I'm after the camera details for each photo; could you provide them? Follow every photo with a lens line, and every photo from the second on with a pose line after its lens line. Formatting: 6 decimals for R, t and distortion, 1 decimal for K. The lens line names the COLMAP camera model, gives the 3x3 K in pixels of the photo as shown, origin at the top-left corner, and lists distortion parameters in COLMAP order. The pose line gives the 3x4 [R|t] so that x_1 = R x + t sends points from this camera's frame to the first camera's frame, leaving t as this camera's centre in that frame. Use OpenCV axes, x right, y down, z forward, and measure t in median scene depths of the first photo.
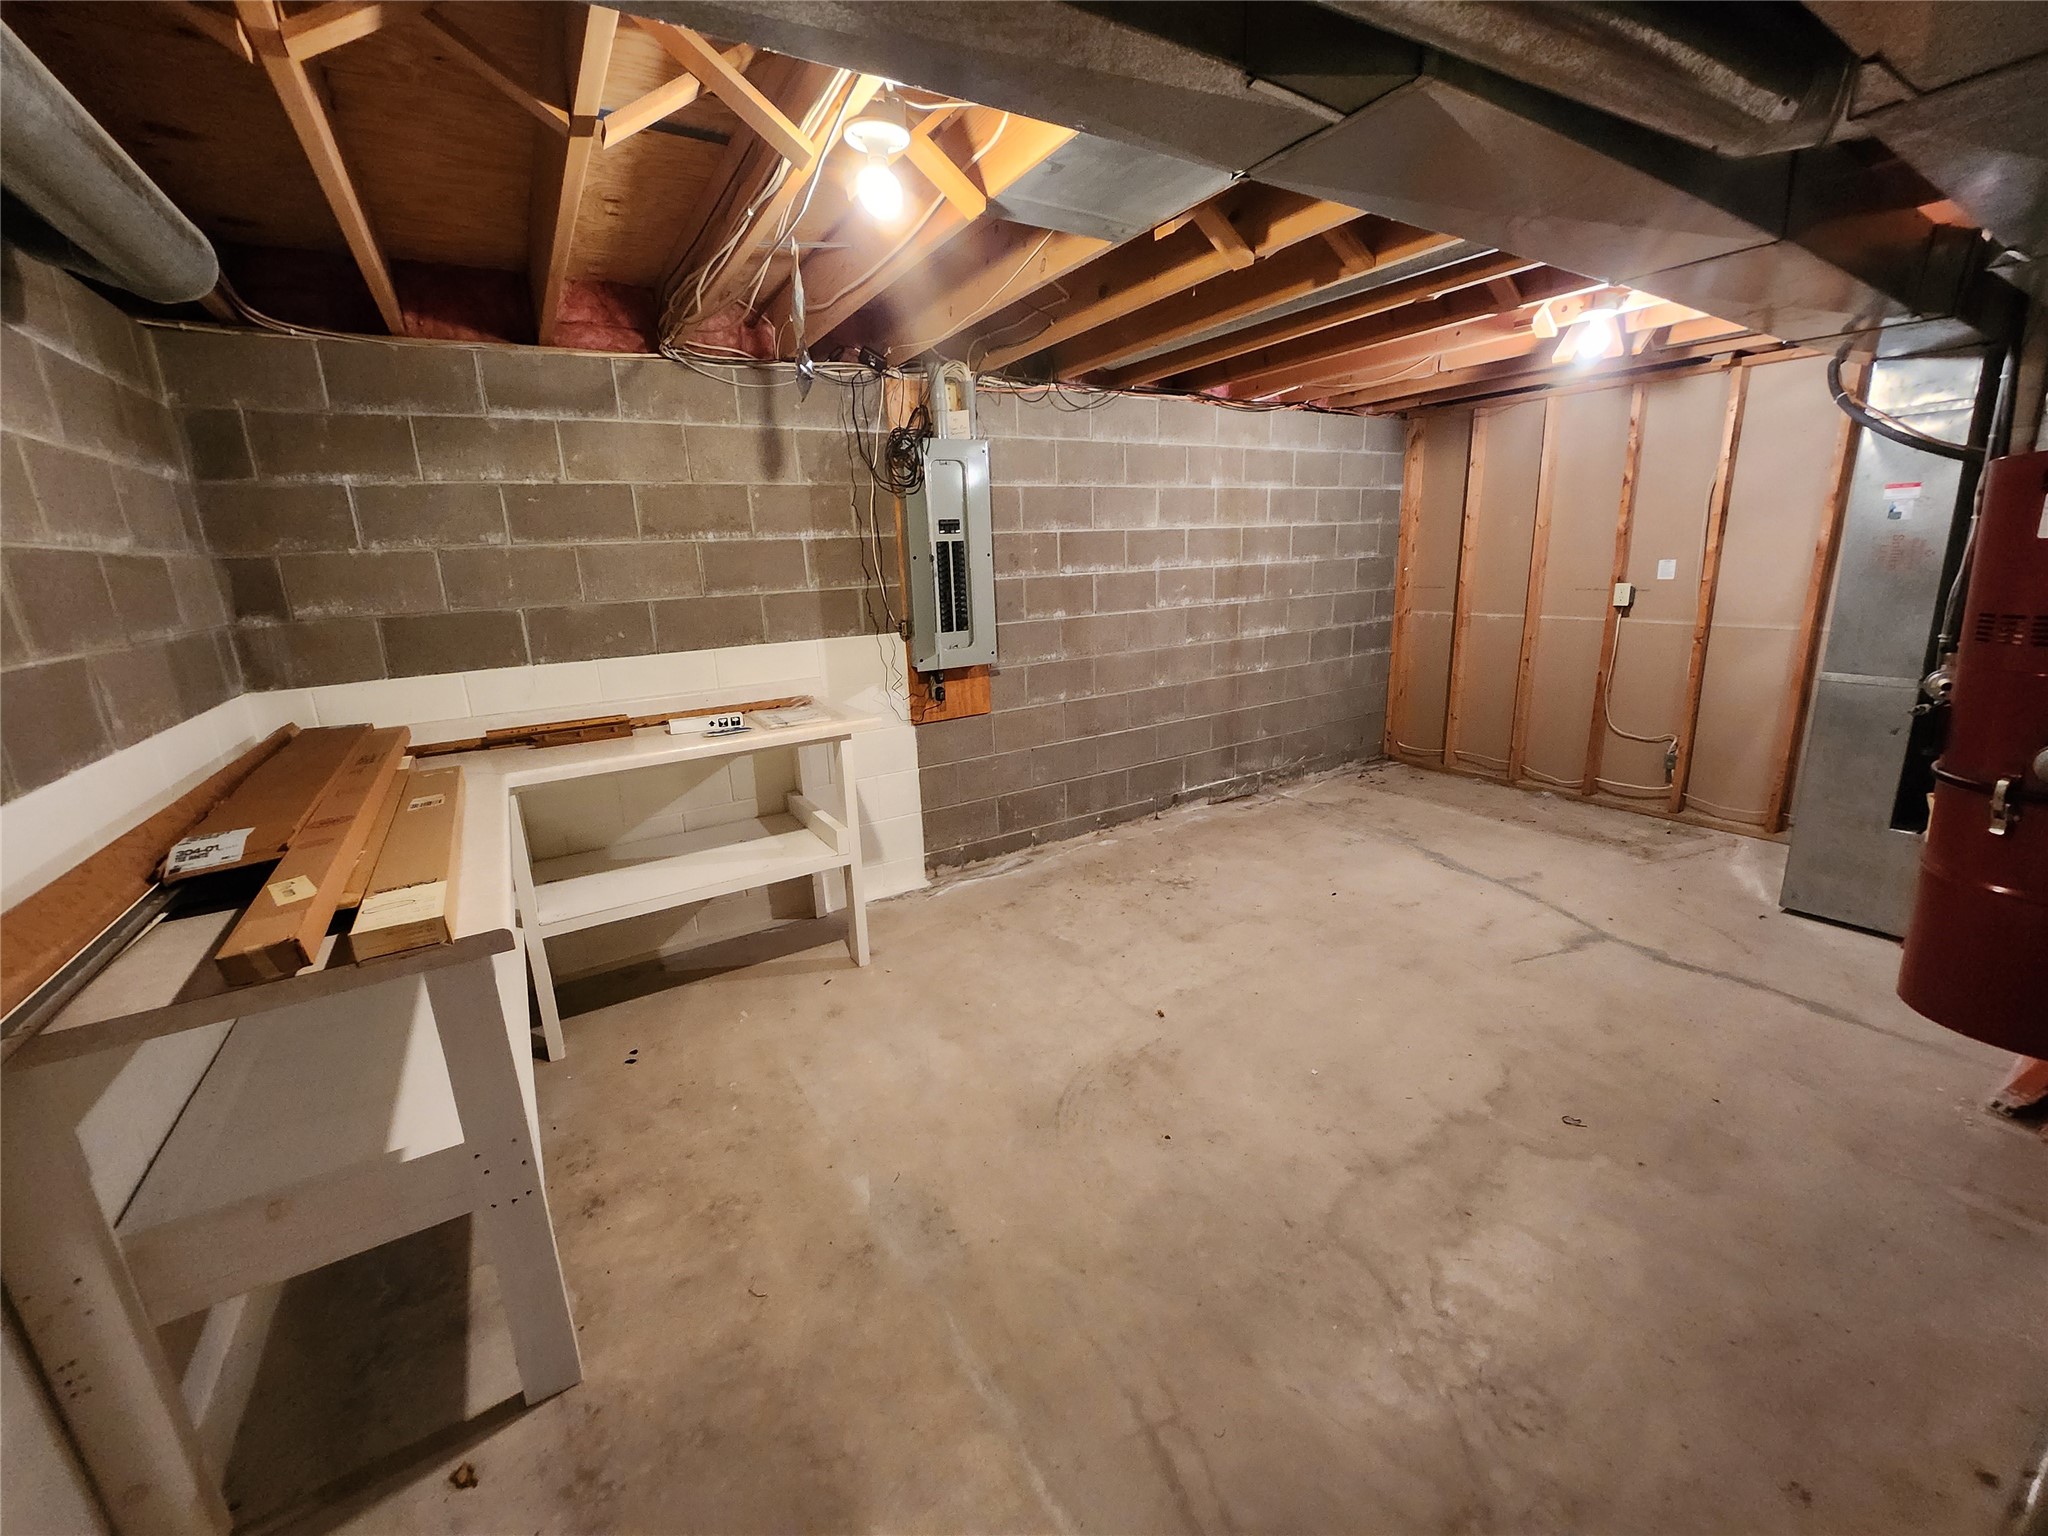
lens RADIAL K [[812.2, 0, 1018.6], [0, 812.2, 759.0], [0, 0, 1]] dist [-0.016683, -0.001028]
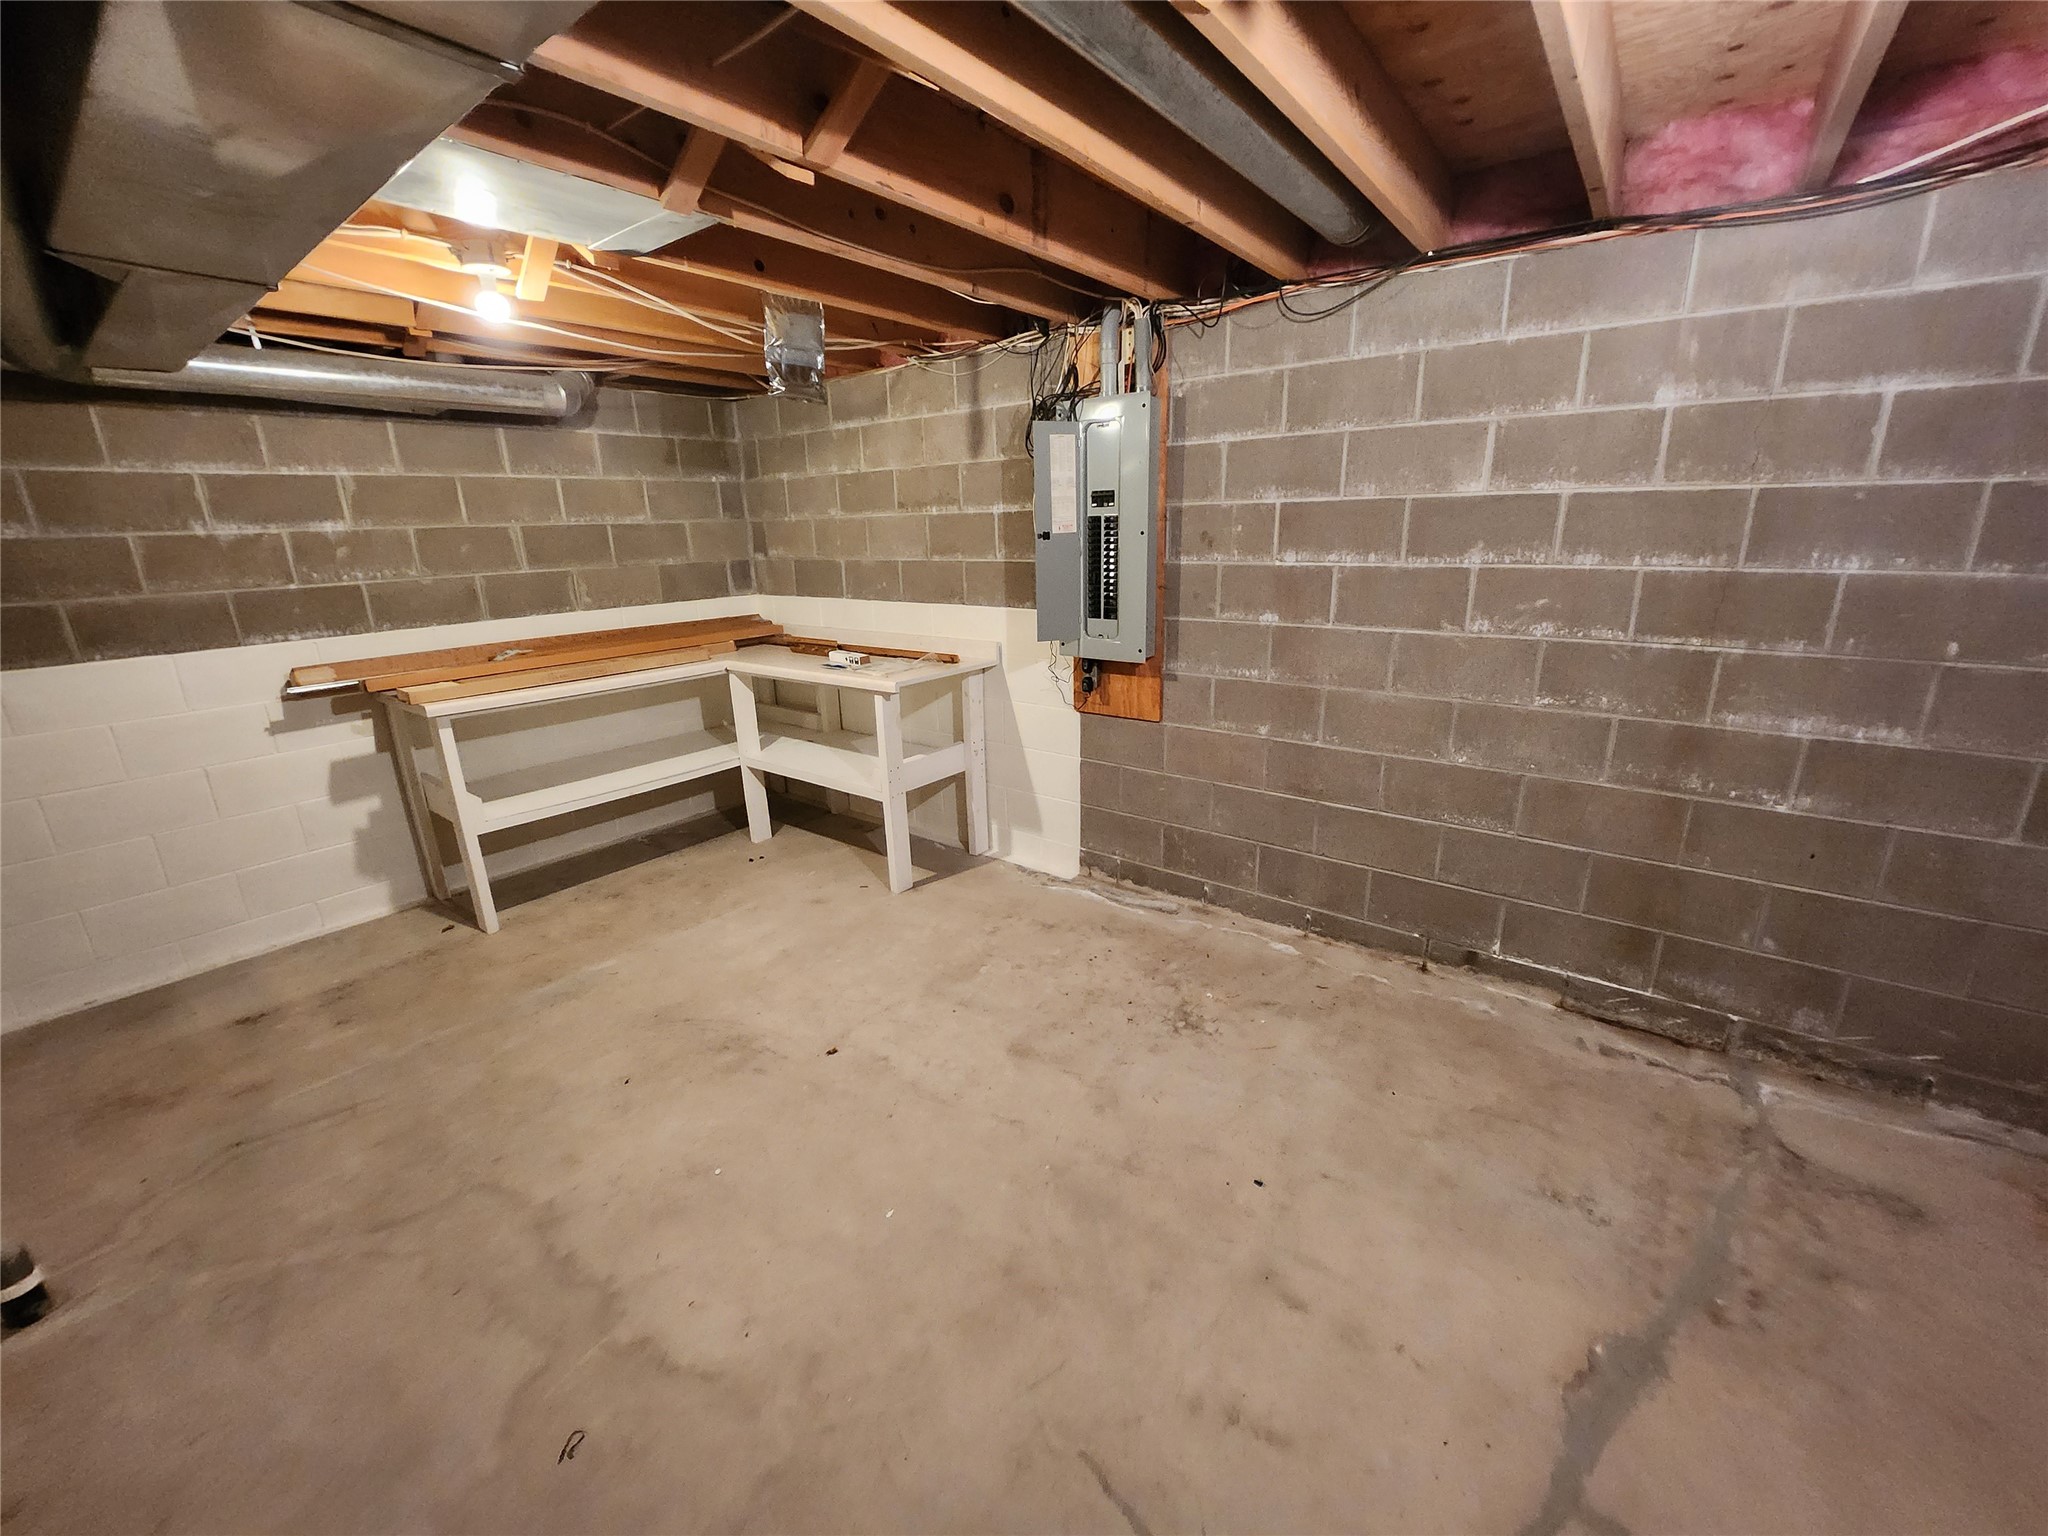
lens RADIAL K [[812.2, 0, 1015.0], [0, 812.2, 763.0], [0, 0, 1]] dist [-0.016683, -0.001028]
pose [[0.347505, 0.295161, -0.890011, 0.666536], [-0.220809, 0.948232, 0.228254, -0.174647], [0.911309, 0.117203, 0.394689, 0.538199]]
